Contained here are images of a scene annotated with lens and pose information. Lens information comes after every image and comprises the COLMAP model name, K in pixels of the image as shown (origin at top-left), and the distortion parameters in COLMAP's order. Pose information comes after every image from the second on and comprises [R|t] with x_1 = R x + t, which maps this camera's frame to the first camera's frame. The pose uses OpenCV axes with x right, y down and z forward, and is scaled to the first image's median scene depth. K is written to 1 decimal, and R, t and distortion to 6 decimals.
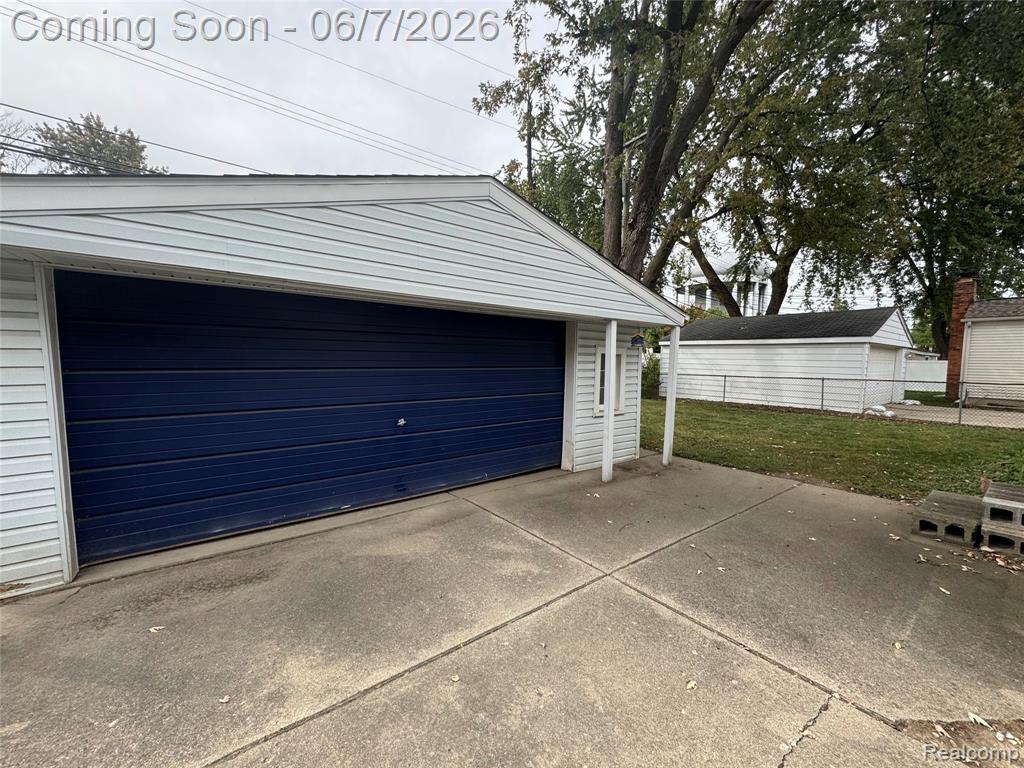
lens RADIAL K [[407.6, 0, 508.2], [0, 407.6, 388.2], [0, 0, 1]] dist [-0.006336, 0.001778]
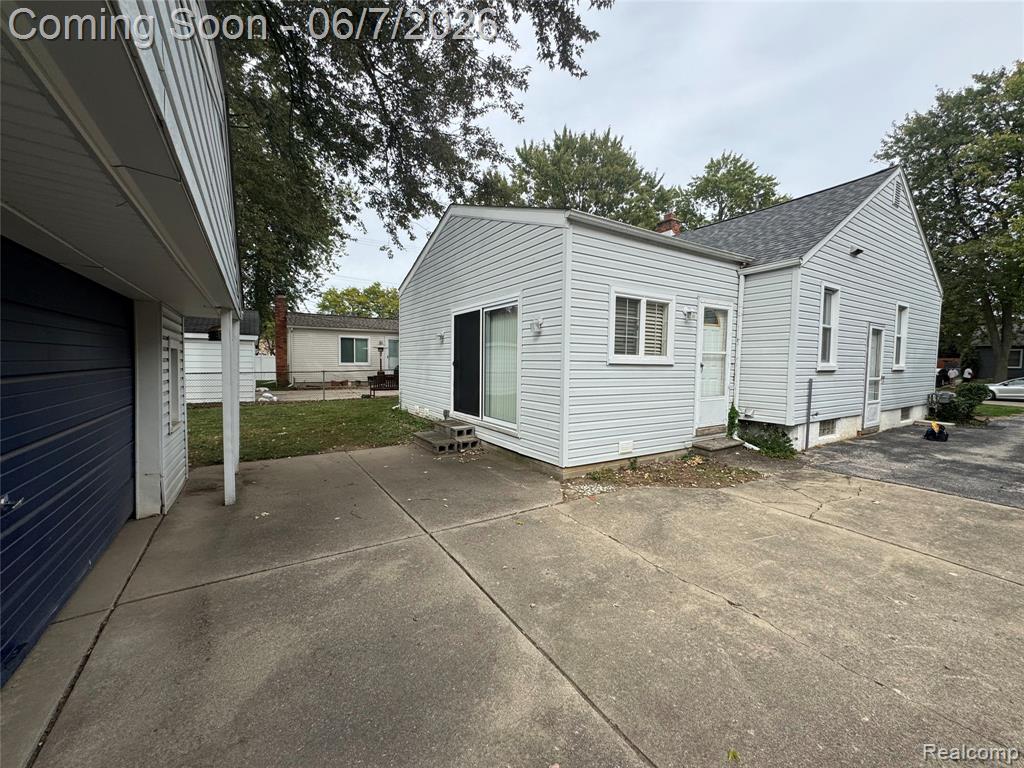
lens RADIAL K [[407.6, 0, 515.7], [0, 407.6, 378.3], [0, 0, 1]] dist [-0.006336, 0.001778]
pose [[0.089542, -0.052604, 0.994593, -0.952292], [0.061483, 0.996992, 0.047195, -0.054861], [-0.994083, 0.056925, 0.092507, 0.606236]]
